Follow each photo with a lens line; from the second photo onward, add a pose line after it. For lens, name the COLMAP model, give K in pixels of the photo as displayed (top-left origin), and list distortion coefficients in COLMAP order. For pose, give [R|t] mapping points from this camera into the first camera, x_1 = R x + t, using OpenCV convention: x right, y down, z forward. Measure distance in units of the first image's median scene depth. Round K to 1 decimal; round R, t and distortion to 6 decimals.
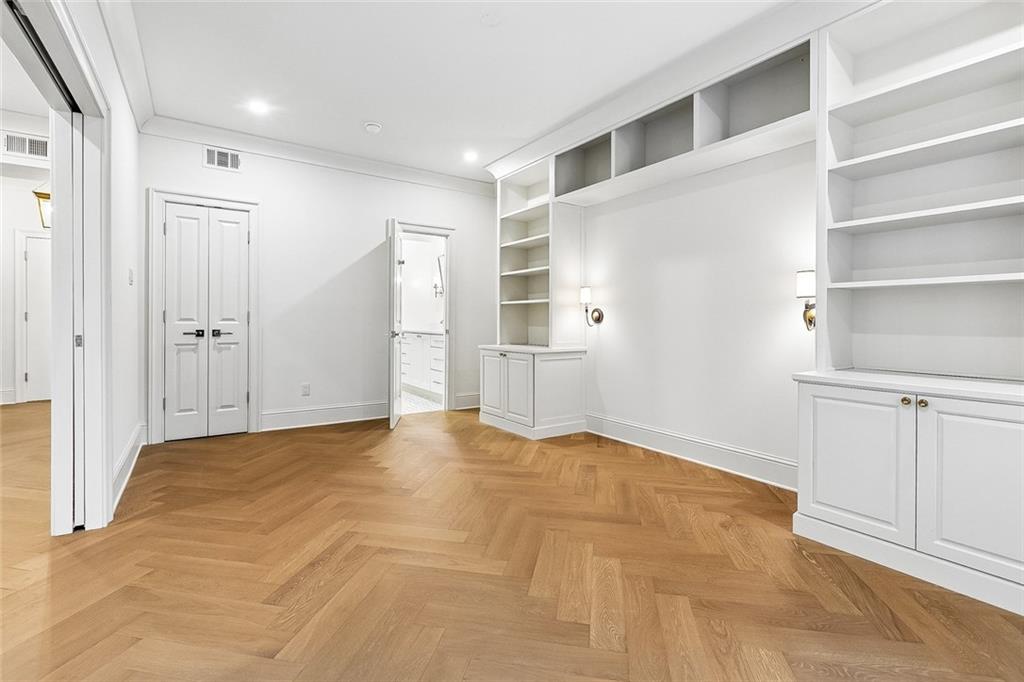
lens RADIAL K [[458.6, 0, 507.1], [0, 458.6, 320.0], [0, 0, 1]] dist [0.008345, -0.001979]
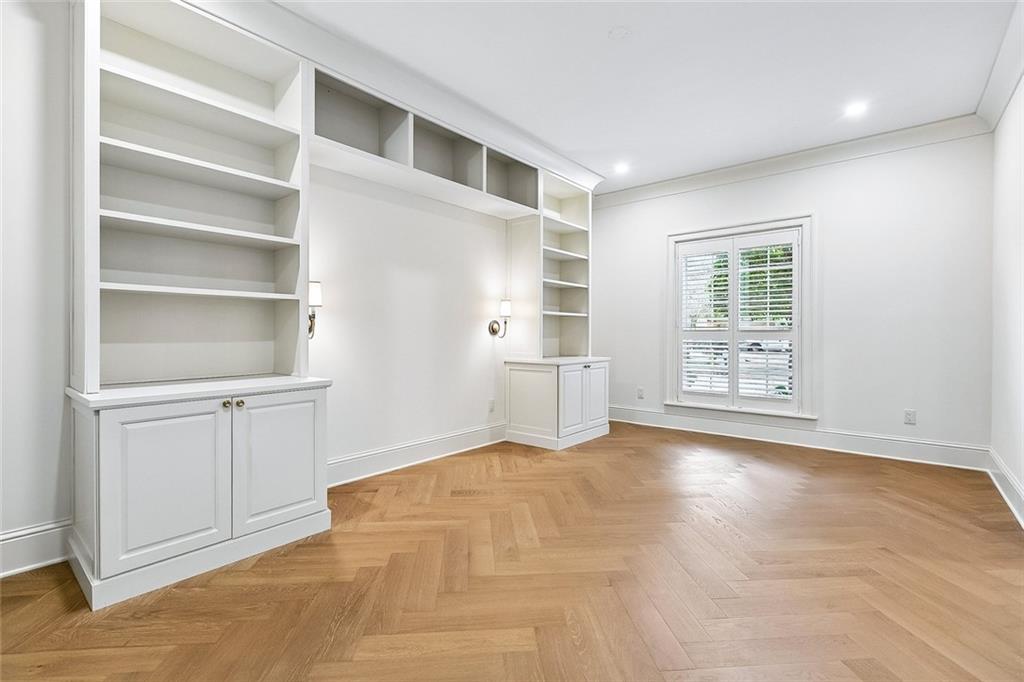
lens RADIAL K [[458.6, 0, 511.3], [0, 458.6, 339.7], [0, 0, 1]] dist [0.008345, -0.001979]
pose [[-0.279064, -0.011645, 0.960202, -0.812778], [-0.000127, 0.999927, 0.012090, 0.008297], [-0.960272, 0.003252, -0.279045, 1.310618]]
